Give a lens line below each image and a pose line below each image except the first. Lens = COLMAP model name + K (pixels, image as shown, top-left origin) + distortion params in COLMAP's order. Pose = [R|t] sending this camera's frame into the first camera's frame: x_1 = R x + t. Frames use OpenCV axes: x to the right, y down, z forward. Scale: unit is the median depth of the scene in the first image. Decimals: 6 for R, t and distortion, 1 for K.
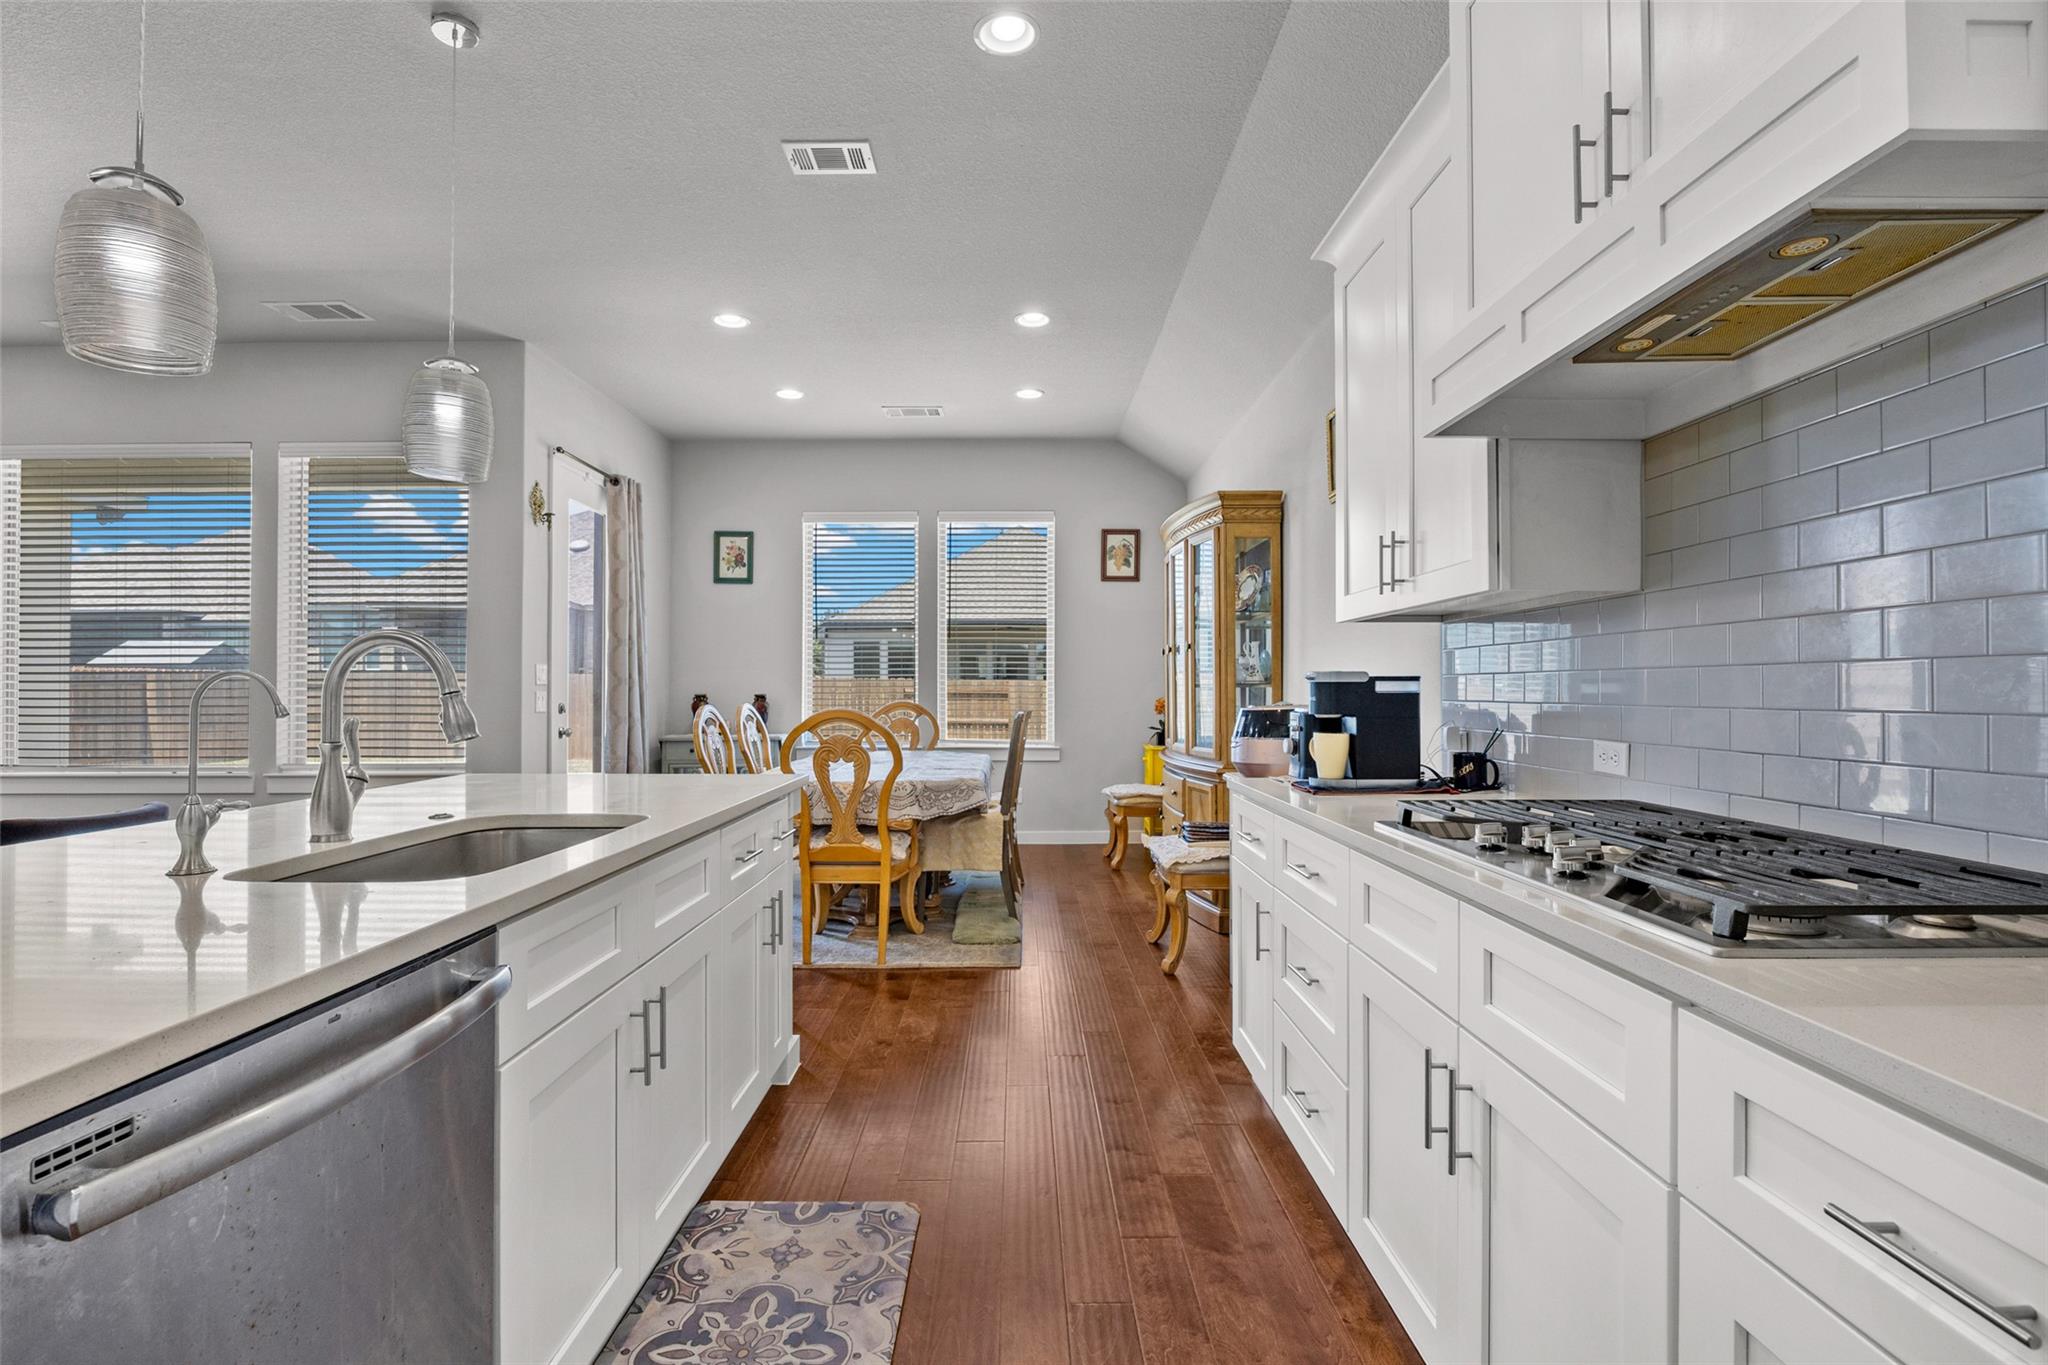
lens RADIAL K [[962.8, 0, 1024.0], [0, 962.8, 682.5], [0, 0, 1]] dist [0.000635, -0.000248]
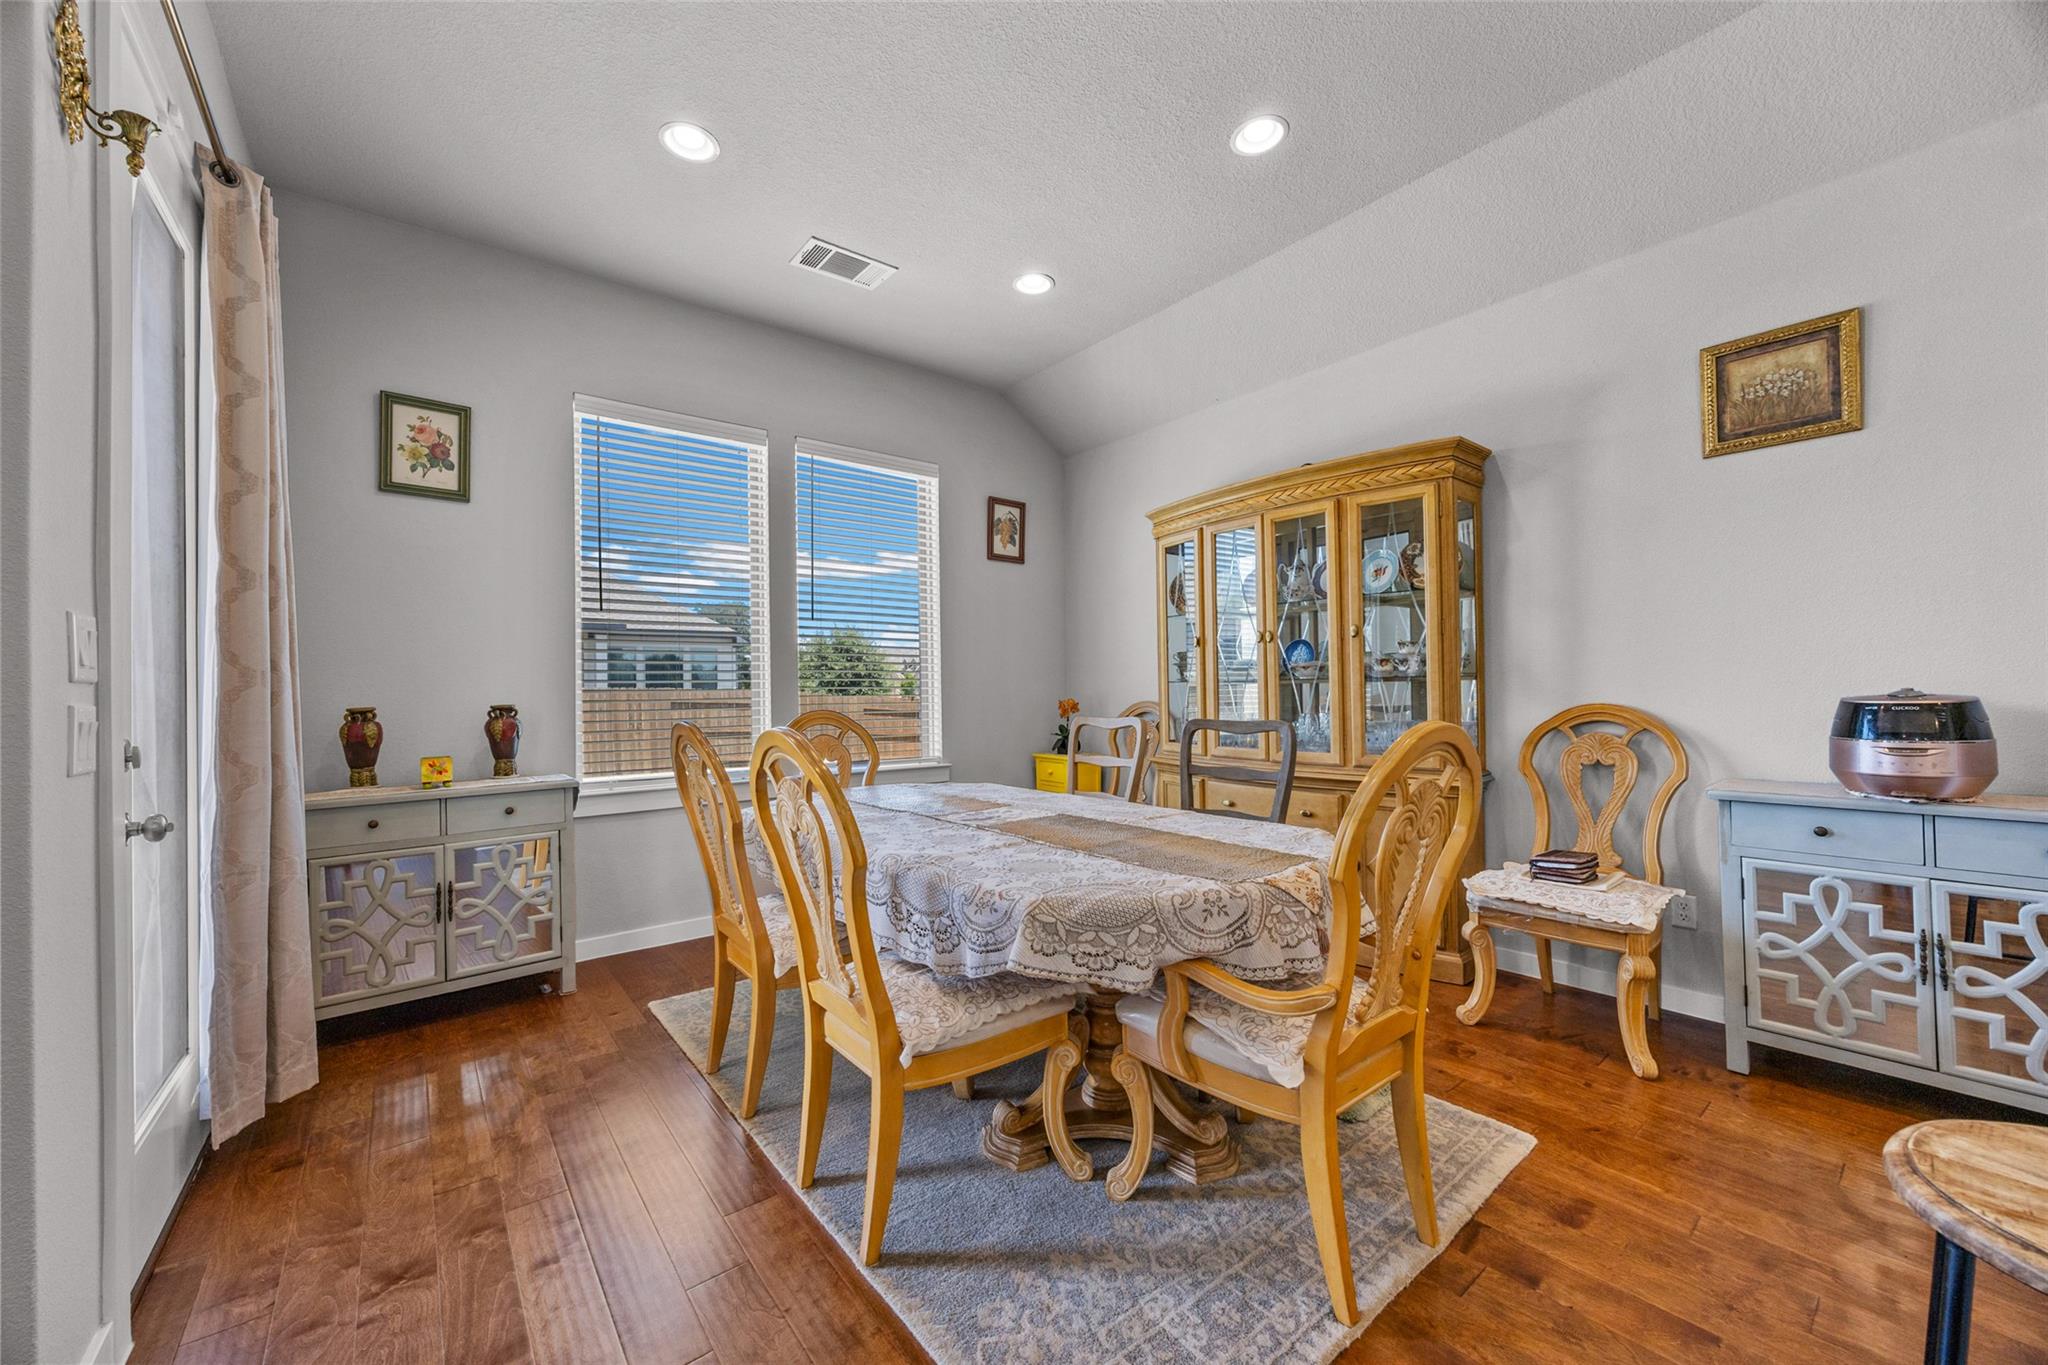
lens RADIAL K [[775.9, 0, 1024.0], [0, 775.9, 682.5], [0, 0, 1]] dist [-0.000187, -0.000033]
pose [[0.784633, -0.003287, 0.619952, -0.308376], [0.008105, 0.999955, -0.004957, 0.003673], [-0.619908, 0.008914, 0.784624, 0.462154]]
